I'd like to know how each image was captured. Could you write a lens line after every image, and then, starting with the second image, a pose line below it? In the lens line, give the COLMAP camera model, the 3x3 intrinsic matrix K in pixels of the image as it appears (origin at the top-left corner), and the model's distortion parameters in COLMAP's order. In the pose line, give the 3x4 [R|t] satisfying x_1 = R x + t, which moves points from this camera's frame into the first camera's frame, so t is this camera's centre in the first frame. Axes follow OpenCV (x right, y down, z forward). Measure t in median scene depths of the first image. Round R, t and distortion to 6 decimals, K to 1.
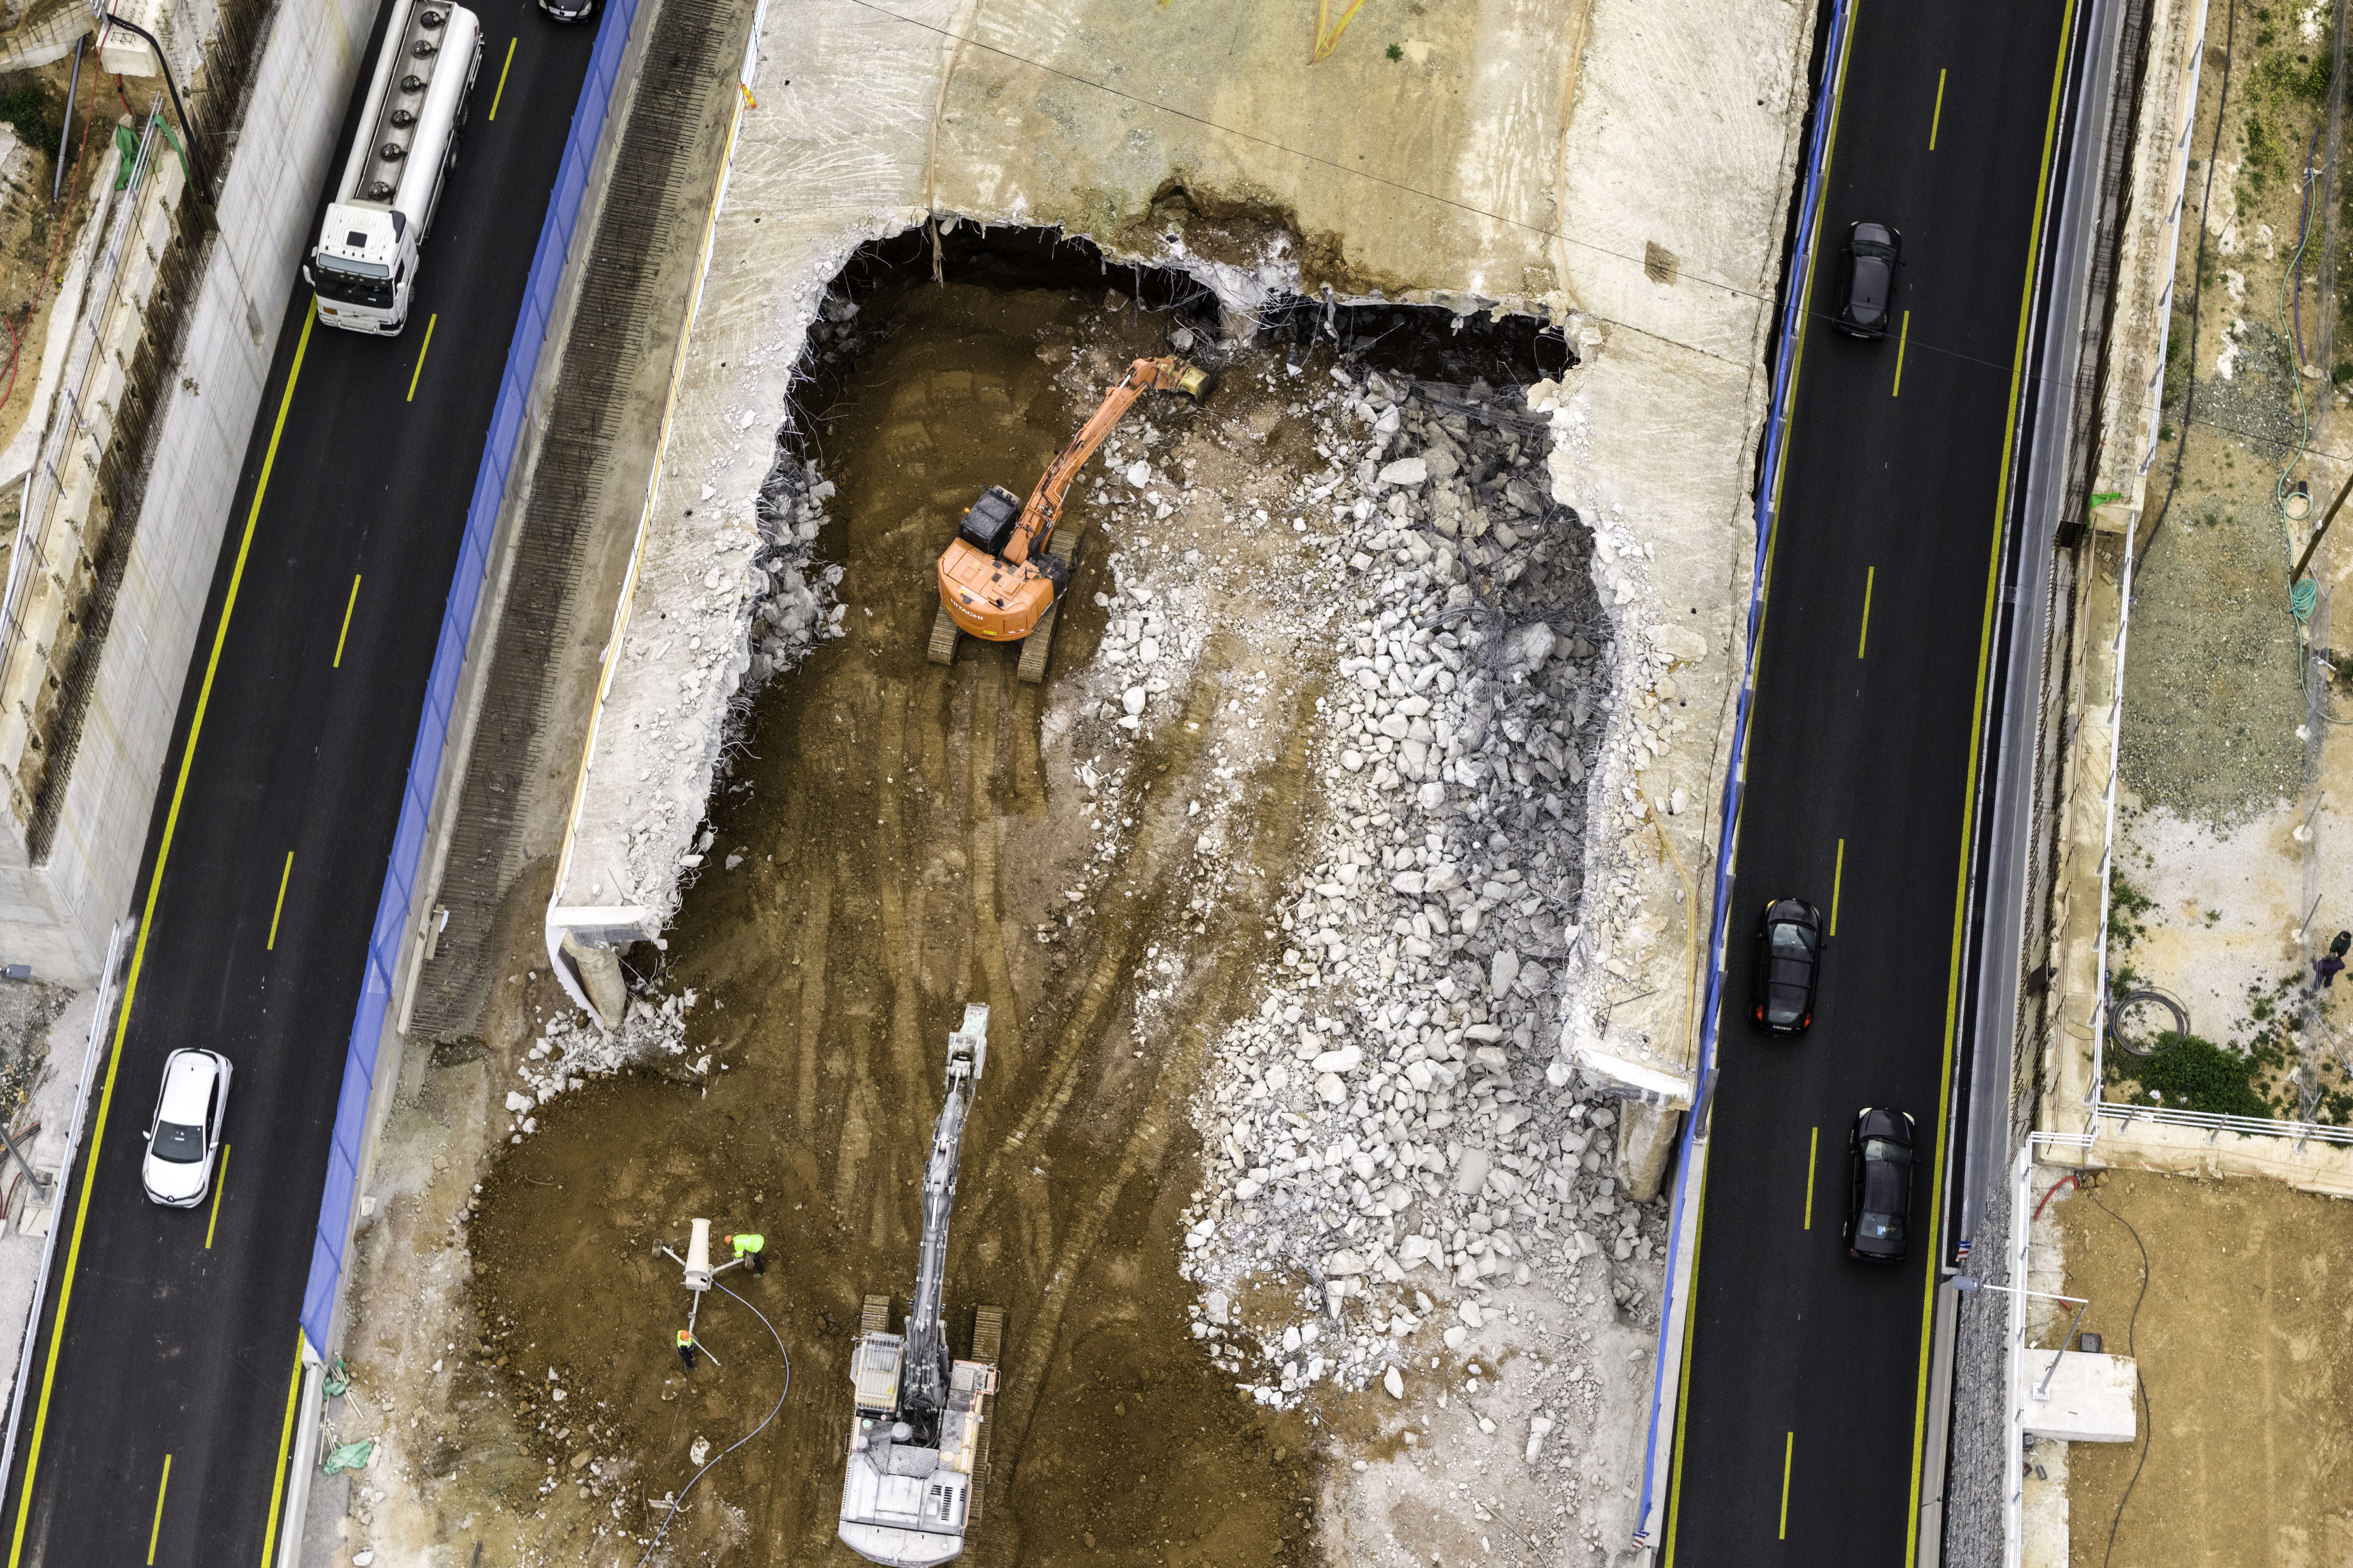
lens RADIAL K [[4720.9, 0, 1177.2], [0, 4720.9, 716.7], [0, 0, 1]] dist [-0.233773, 1.195660]
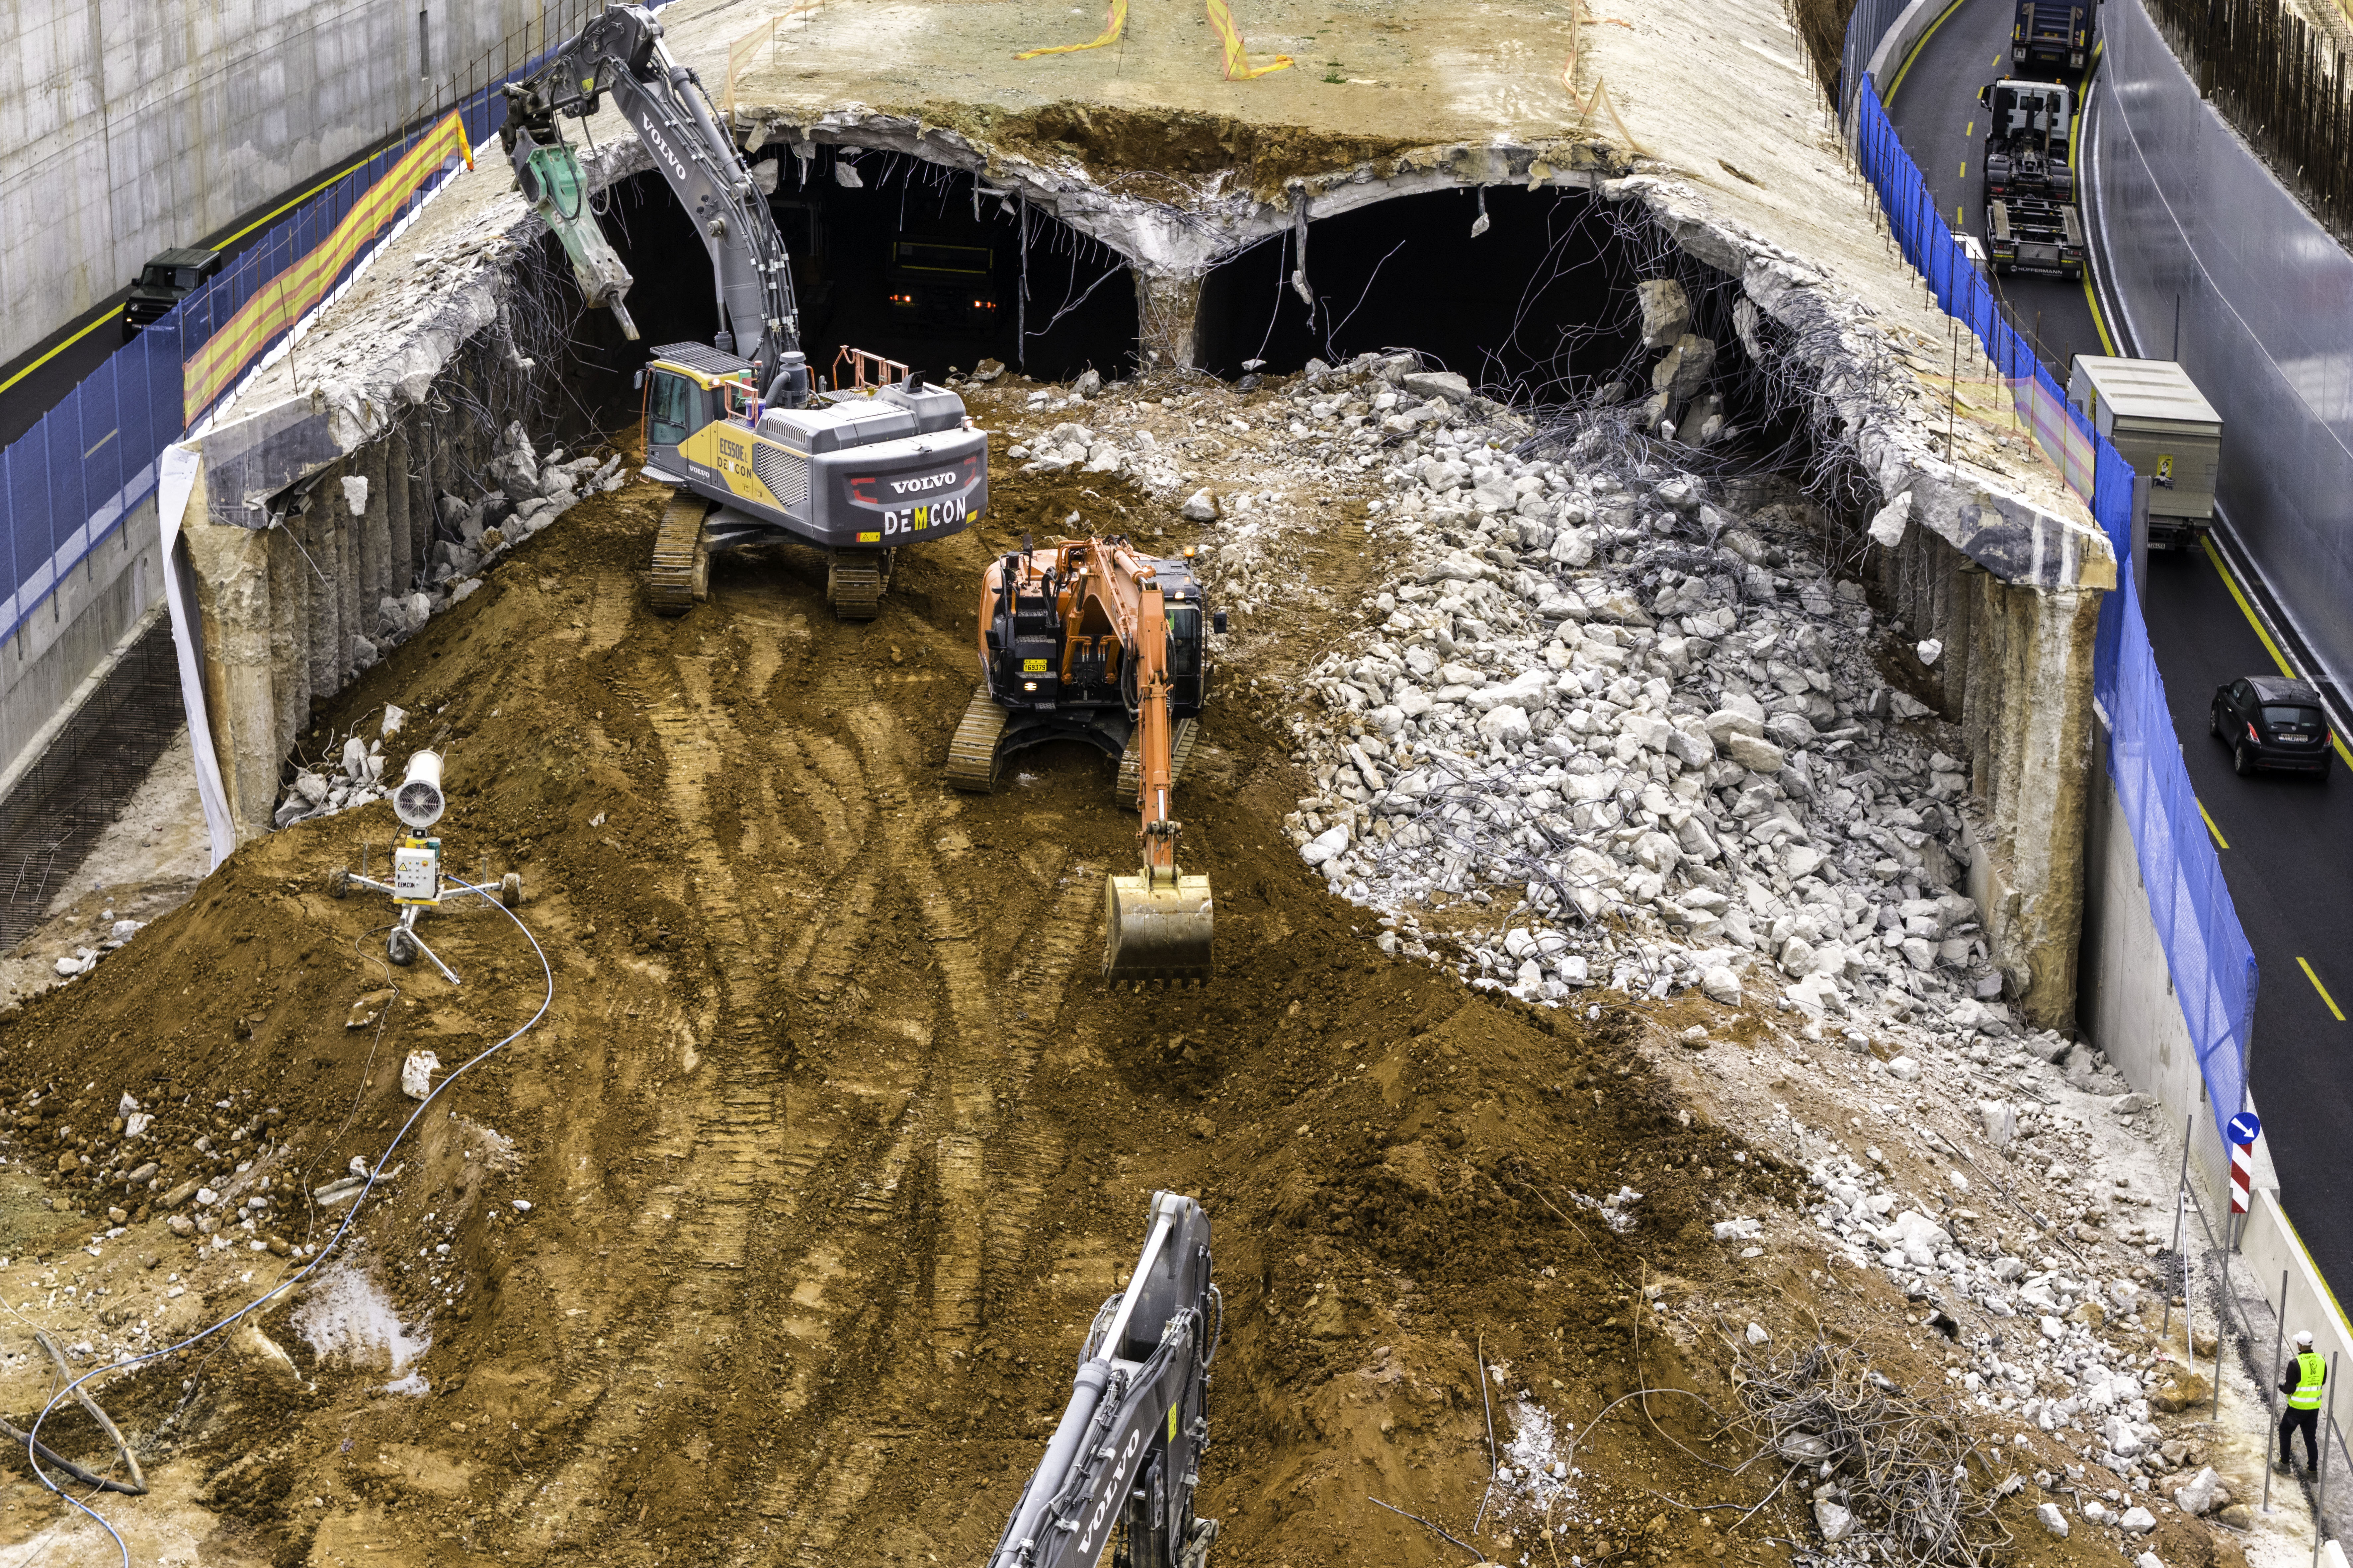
lens RADIAL K [[4720.9, 0, 1177.2], [0, 4720.9, 716.7], [0, 0, 1]] dist [-0.233773, 1.195660]
pose [[0.991119, -0.031558, 0.129180, -0.083427], [0.117864, 0.658287, -0.743483, 0.509391], [-0.061575, 0.752105, 0.656160, 0.619993]]
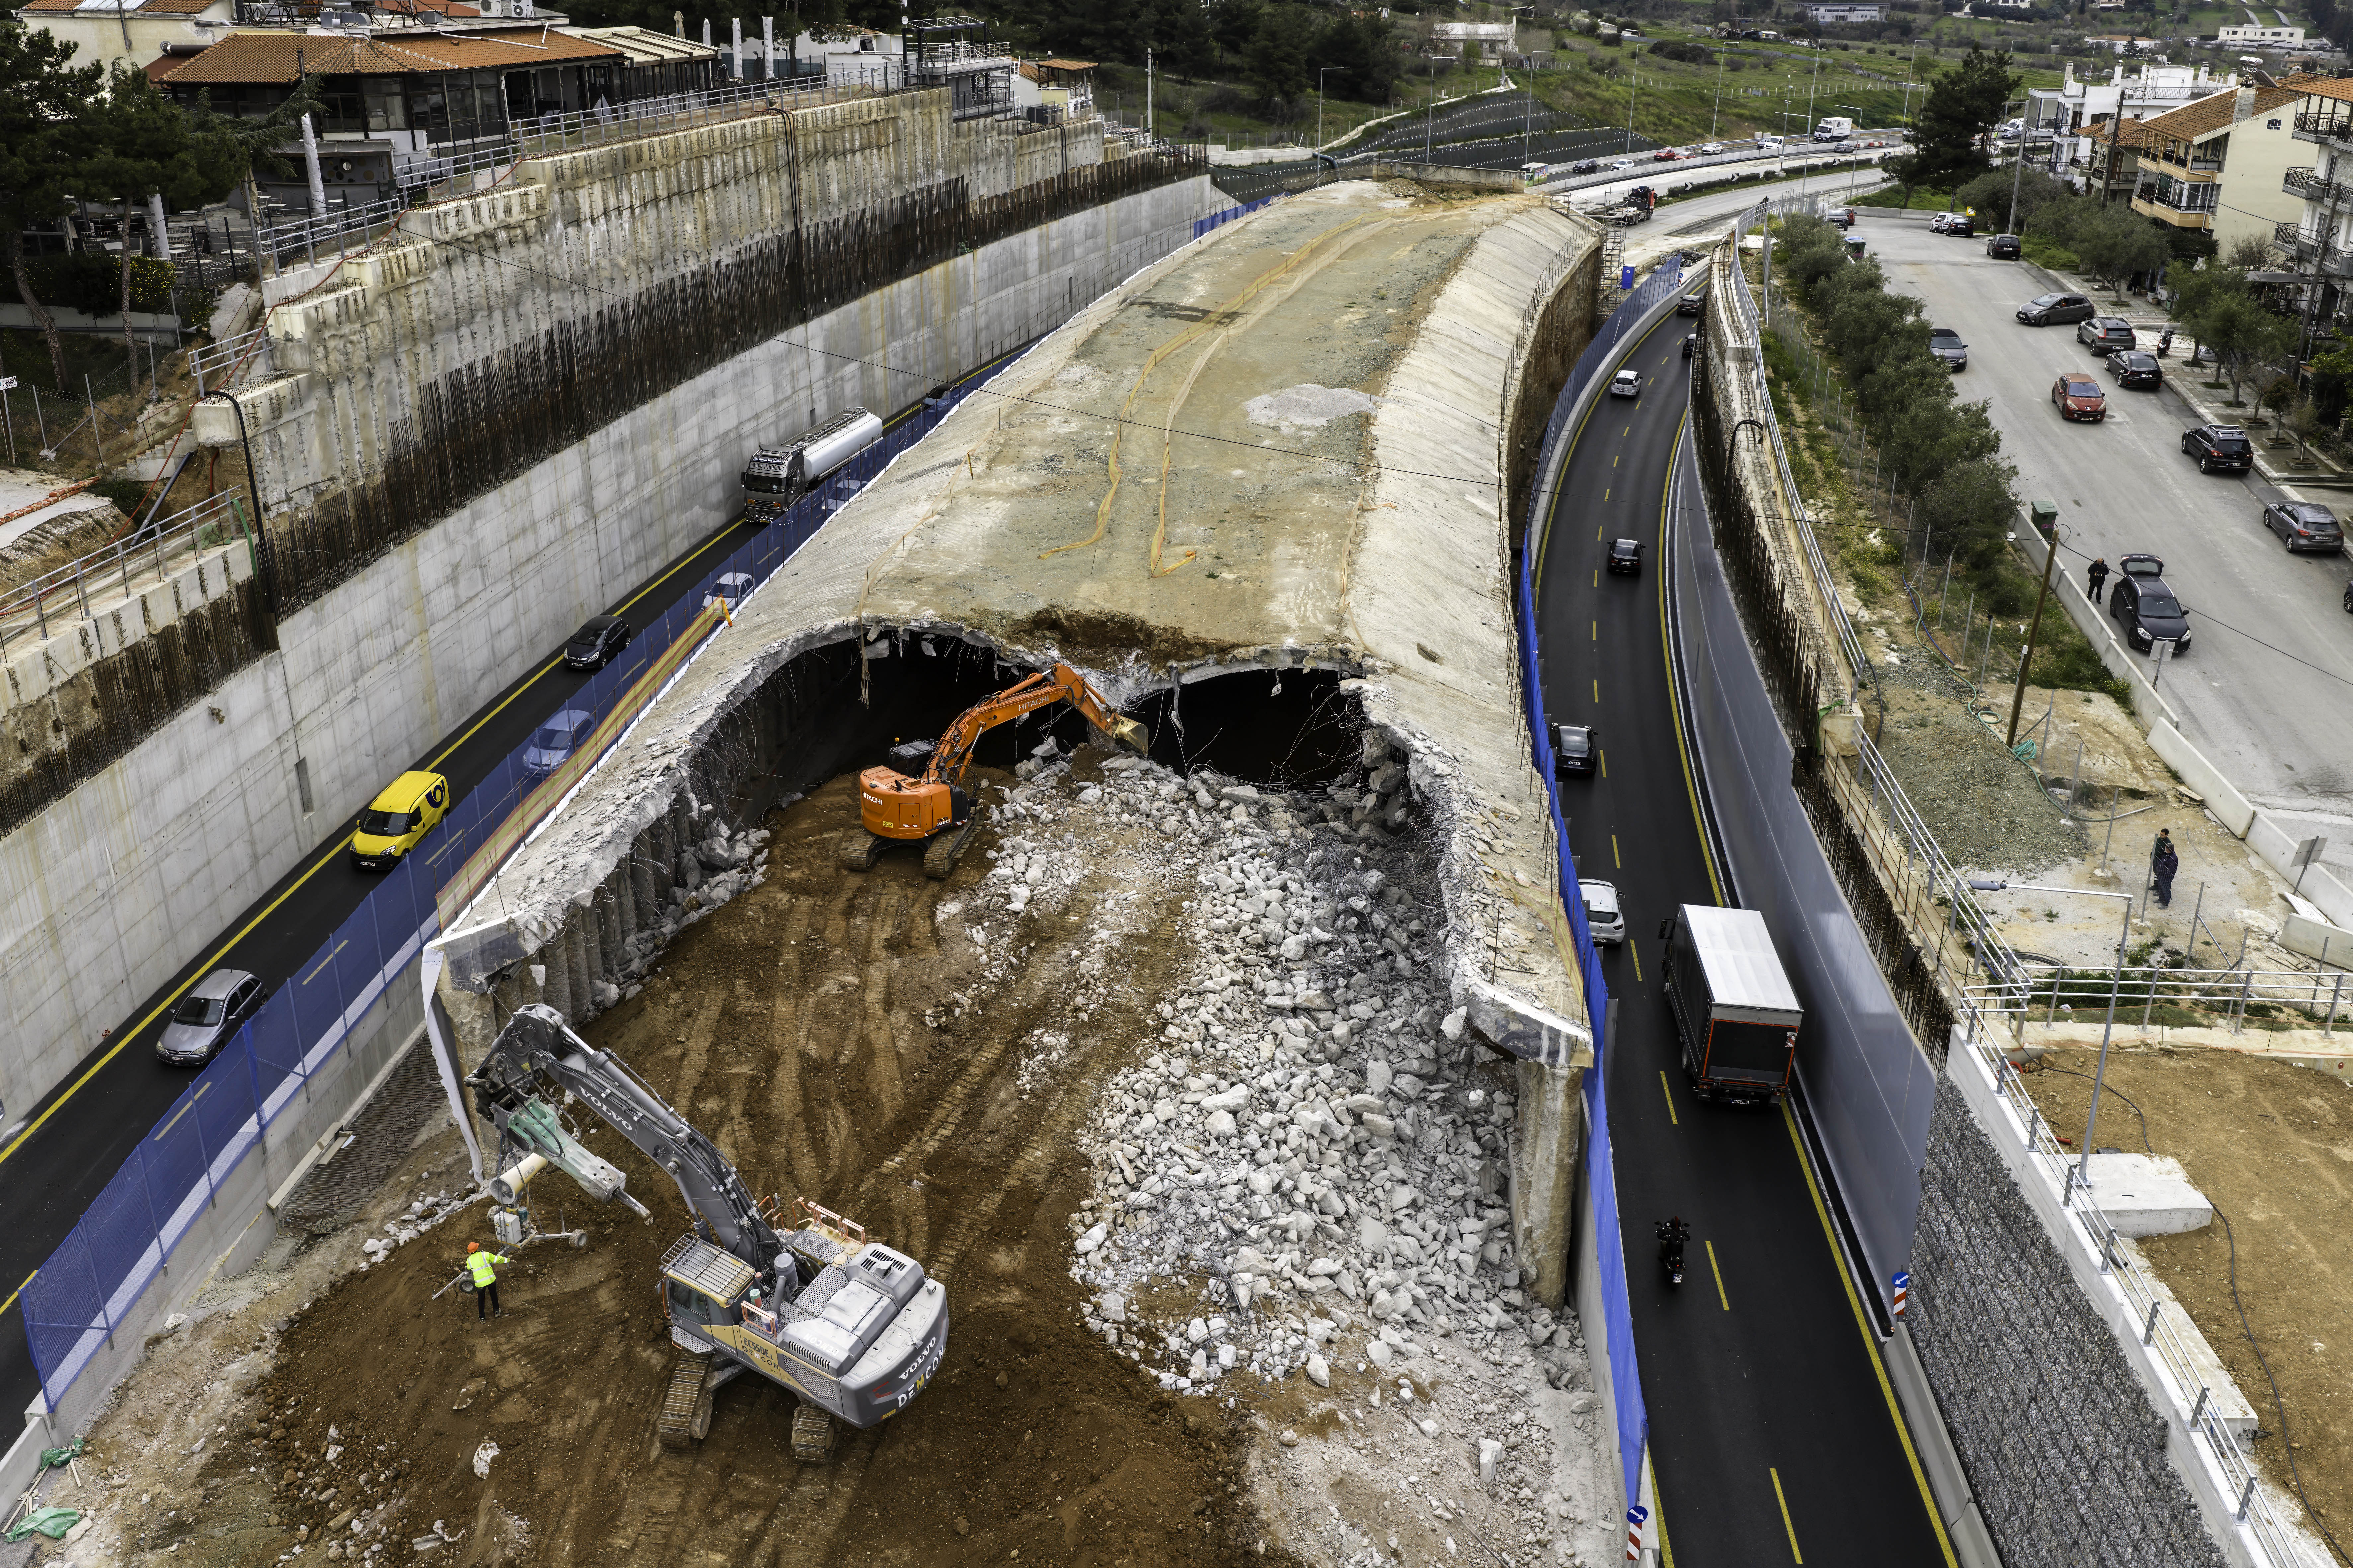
lens RADIAL K [[2045.9, 0, 1189.5], [0, 2045.9, 725.6], [0, 0, 1]] dist [0.027568, -0.051192]
pose [[0.997566, -0.019792, 0.066864, -0.000732], [0.060066, 0.730965, -0.679766, 0.308188], [-0.035421, 0.682127, 0.730375, 0.634388]]
